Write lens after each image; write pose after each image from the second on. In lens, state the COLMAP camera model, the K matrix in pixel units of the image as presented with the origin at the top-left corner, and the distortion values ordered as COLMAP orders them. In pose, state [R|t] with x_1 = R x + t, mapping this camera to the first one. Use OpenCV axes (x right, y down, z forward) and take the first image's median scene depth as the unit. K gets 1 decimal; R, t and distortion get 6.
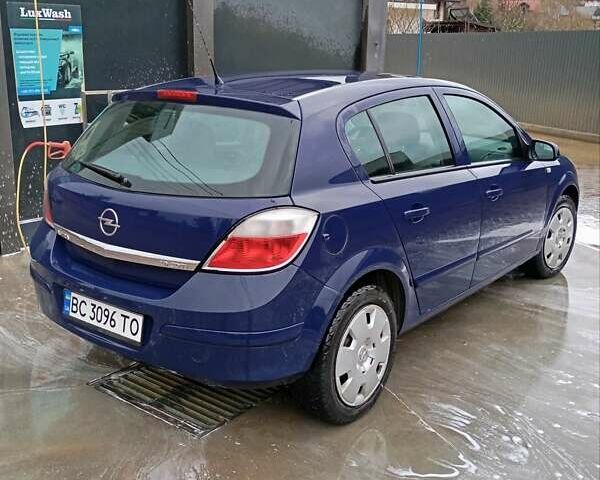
lens RADIAL K [[678.2, 0, 298.3], [0, 678.2, 215.6], [0, 0, 1]] dist [0.056187, 0.006780]
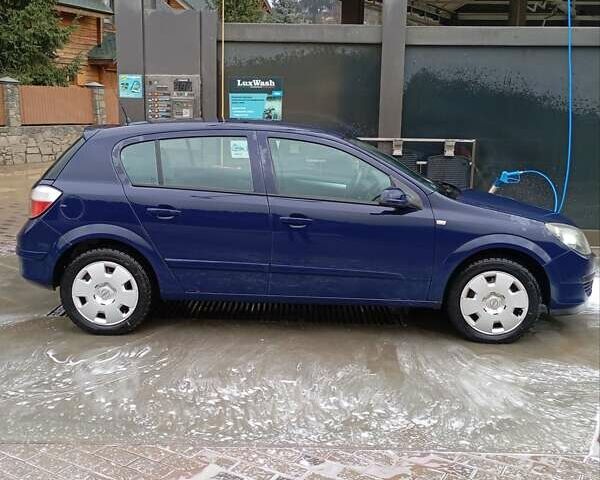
lens RADIAL K [[678.2, 0, 298.3], [0, 678.2, 215.6], [0, 0, 1]] dist [0.056187, 0.006780]
pose [[0.630196, 0.124250, -0.766430, 0.840609], [-0.195660, 0.980670, -0.001900, -0.028507], [0.751379, 0.151156, 0.642325, 0.166962]]
